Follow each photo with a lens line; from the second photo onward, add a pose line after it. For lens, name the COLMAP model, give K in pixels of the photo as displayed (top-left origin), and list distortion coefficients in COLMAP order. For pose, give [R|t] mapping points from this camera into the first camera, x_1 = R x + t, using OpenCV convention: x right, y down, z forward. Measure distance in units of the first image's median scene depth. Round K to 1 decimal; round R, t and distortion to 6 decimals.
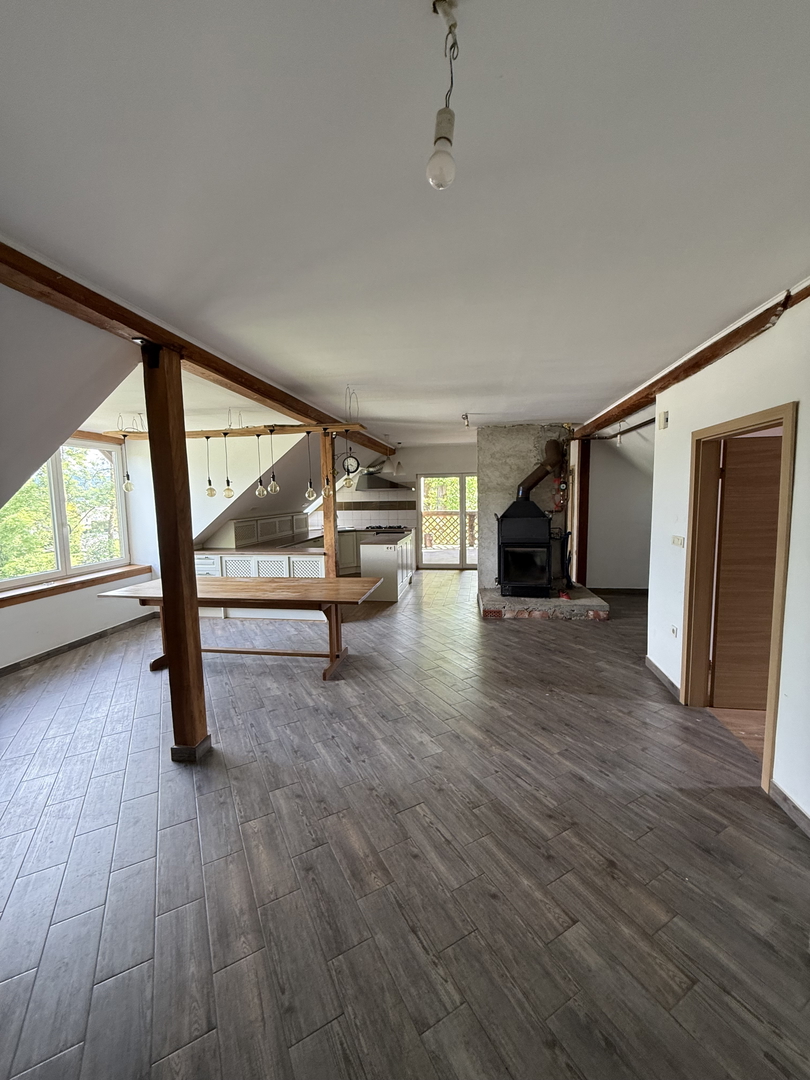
lens RADIAL K [[433.1, 0, 406.7], [0, 433.1, 539.8], [0, 0, 1]] dist [0.000693, 0.000177]
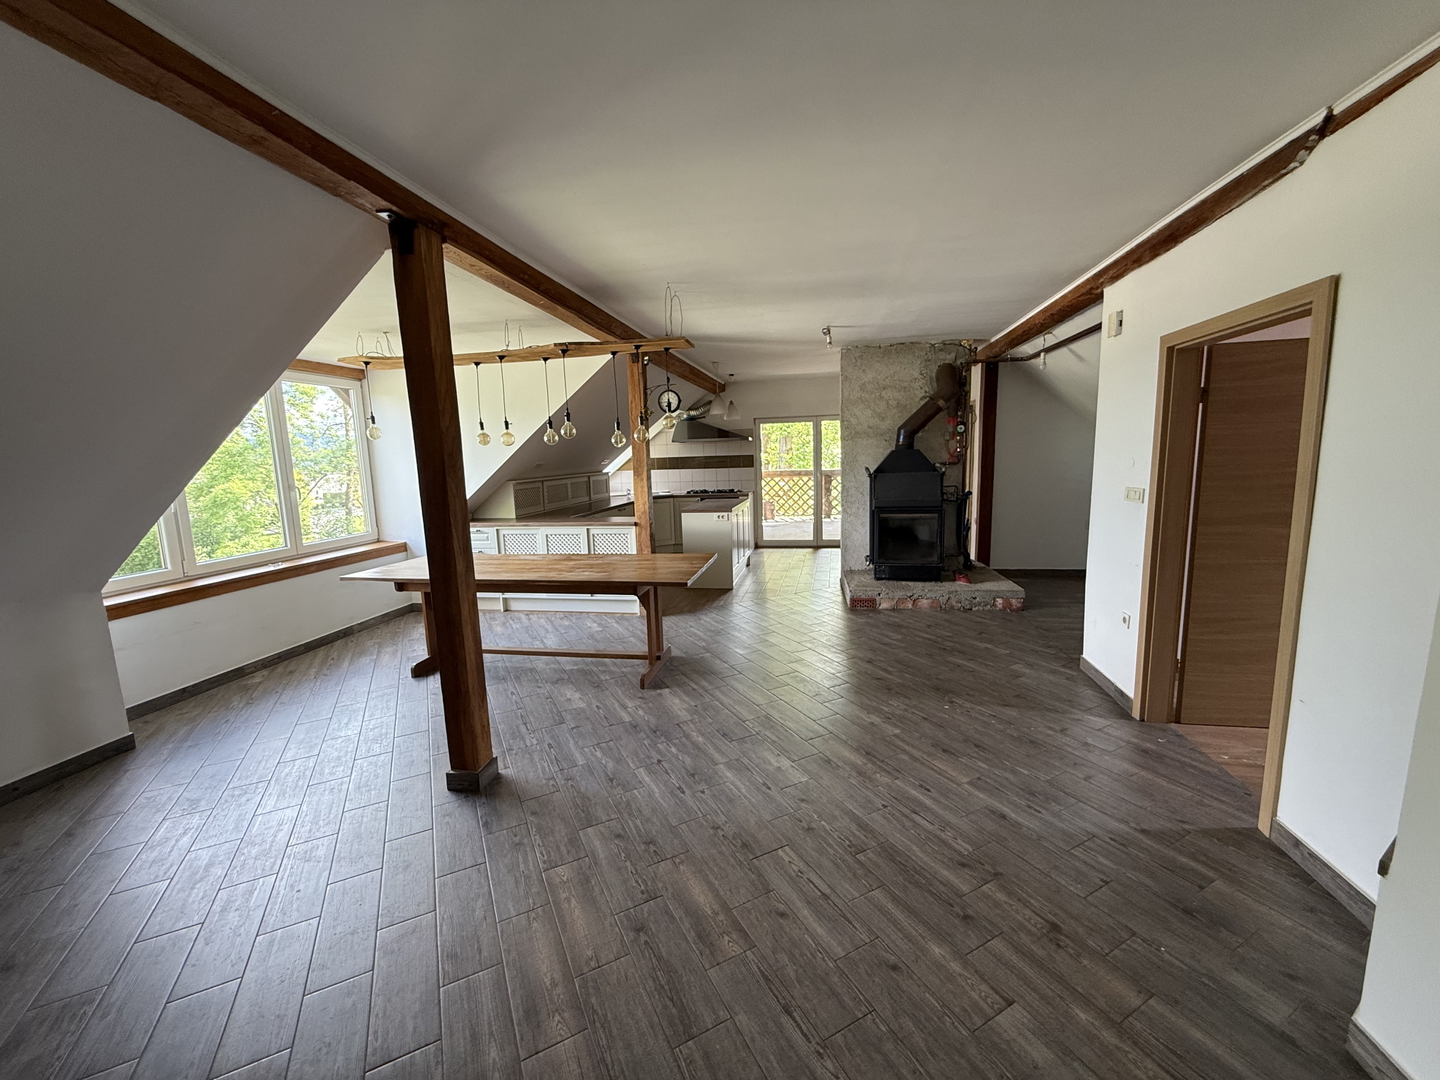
lens RADIAL K [[577.4, 0, 717.2], [0, 577.4, 540.3], [0, 0, 1]] dist [0.000693, 0.000177]
pose [[0.999440, -0.009329, -0.032148, -0.035318], [0.010786, 0.998908, 0.045456, 0.033363], [0.031689, -0.045777, 0.998449, 0.030730]]
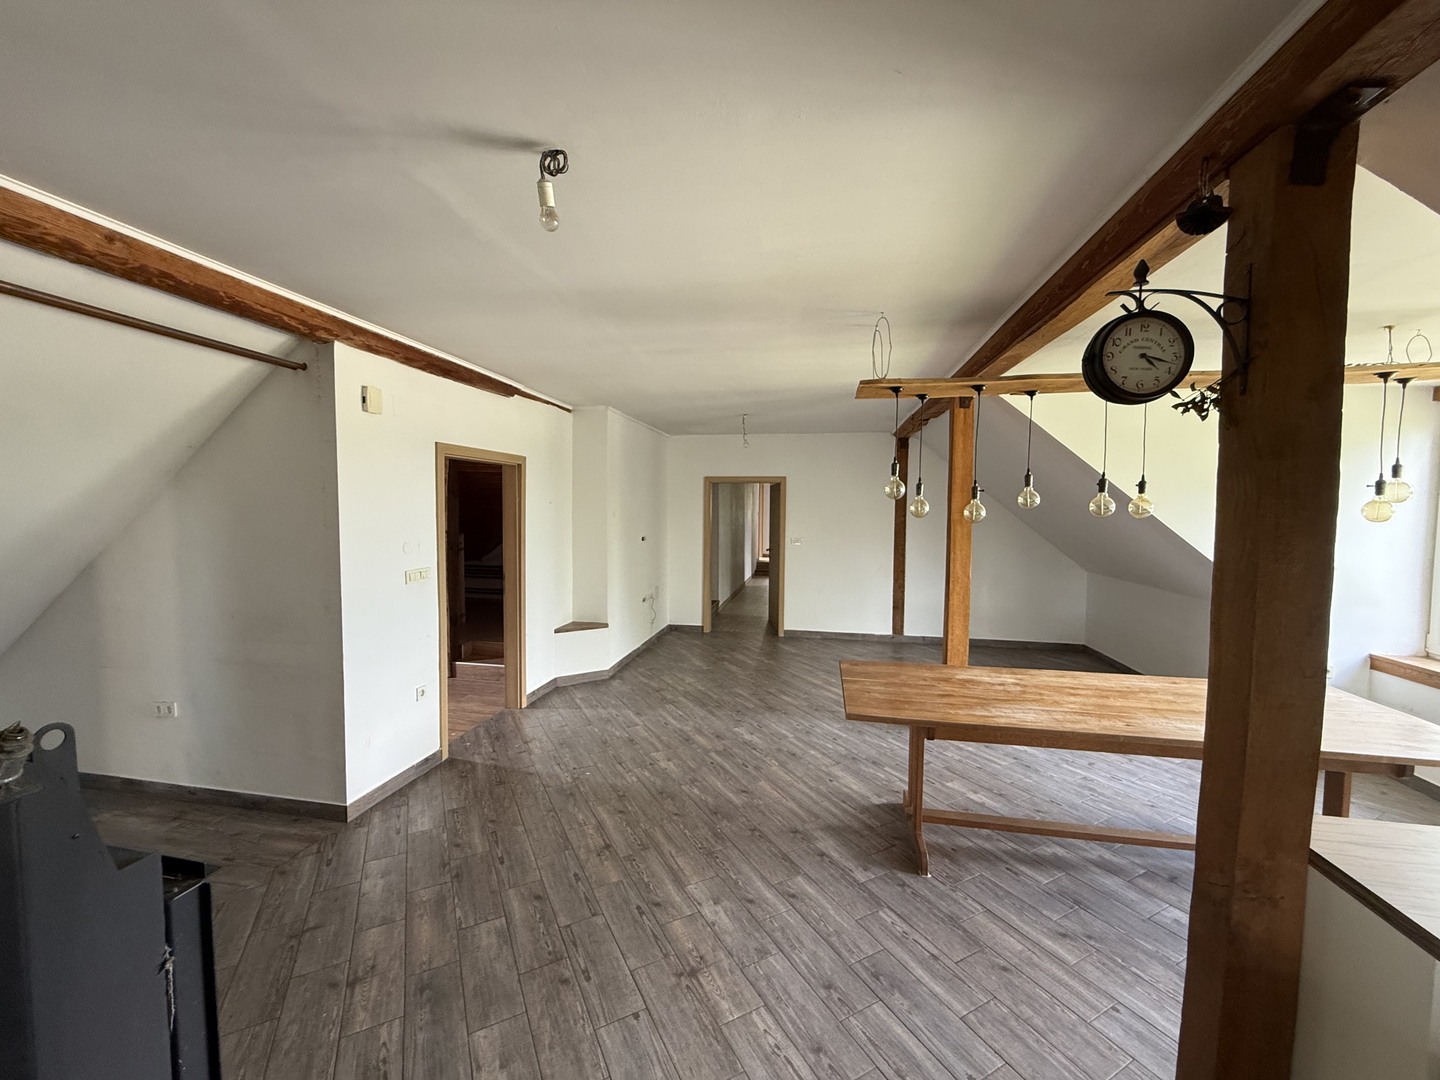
lens RADIAL K [[577.4, 0, 717.2], [0, 577.4, 540.3], [0, 0, 1]] dist [0.000693, 0.000177]
pose [[-0.999775, 0.007067, 0.020019, 0.087303], [0.010144, 0.987381, 0.158040, -0.253337], [-0.018649, 0.158208, -0.987230, 2.353349]]
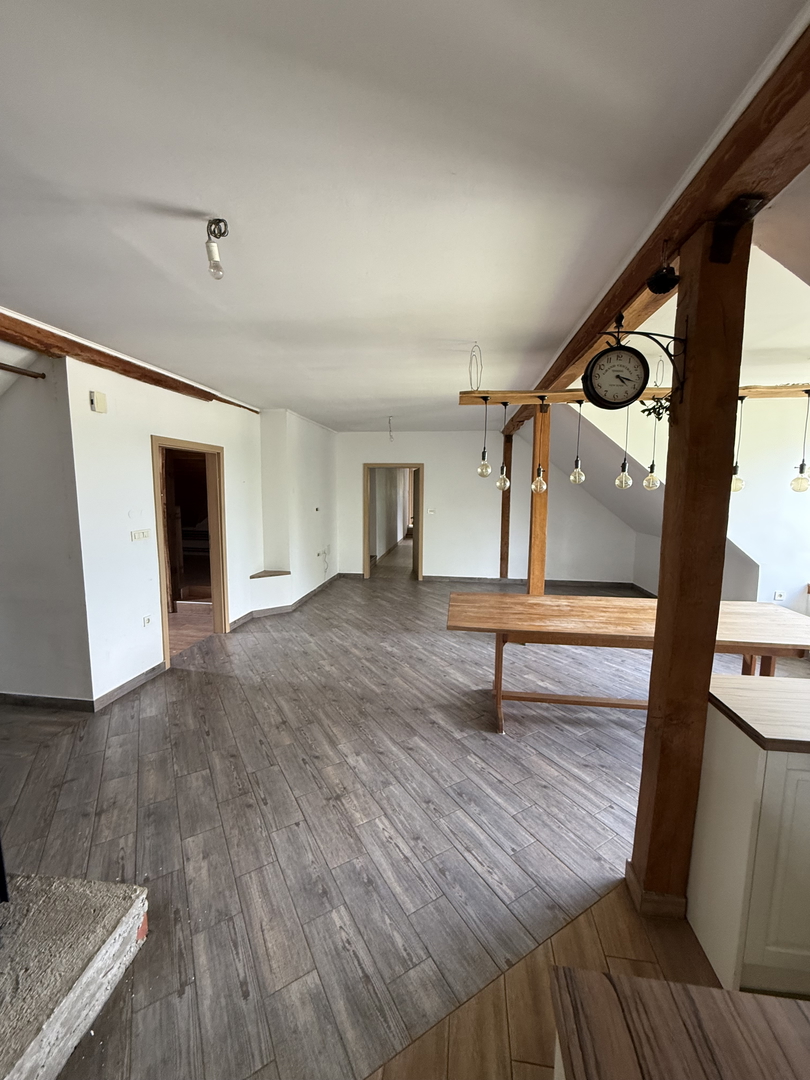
lens RADIAL K [[433.1, 0, 406.7], [0, 433.1, 539.8], [0, 0, 1]] dist [0.000693, 0.000177]
pose [[-0.999269, 0.013660, -0.035697, 0.032194], [0.005519, 0.975735, 0.218883, -0.246524], [0.037821, 0.218526, -0.975098, 2.408313]]
